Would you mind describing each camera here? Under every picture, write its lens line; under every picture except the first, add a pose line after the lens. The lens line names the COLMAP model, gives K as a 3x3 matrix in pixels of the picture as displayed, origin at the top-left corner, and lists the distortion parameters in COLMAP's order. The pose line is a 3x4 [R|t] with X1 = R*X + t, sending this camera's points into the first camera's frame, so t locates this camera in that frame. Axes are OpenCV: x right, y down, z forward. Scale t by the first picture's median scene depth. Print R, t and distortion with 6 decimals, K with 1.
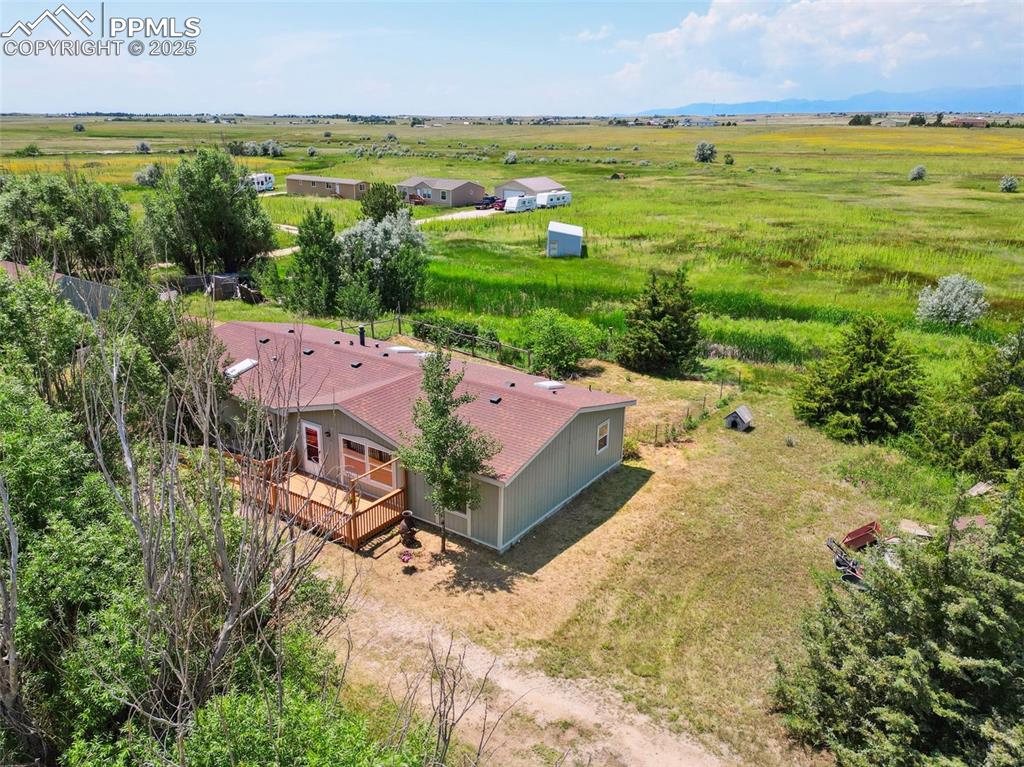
lens RADIAL K [[764.0, 0, 512.0], [0, 764.0, 383.5], [0, 0, 1]] dist [0.000322, 0.000125]
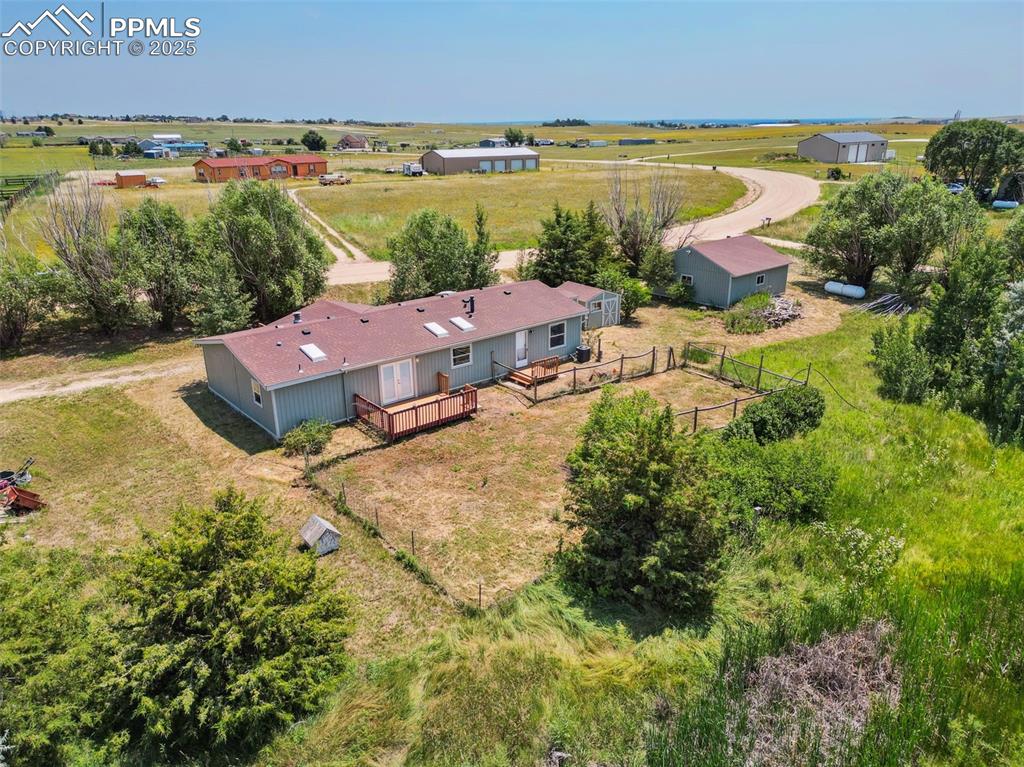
lens RADIAL K [[764.0, 0, 512.0], [0, 764.0, 383.5], [0, 0, 1]] dist [0.000322, 0.000125]
pose [[-0.263714, 0.300029, -0.916754, 1.085299], [-0.334578, 0.862944, 0.378663, -0.512525], [0.904717, 0.406585, -0.127187, 1.516242]]
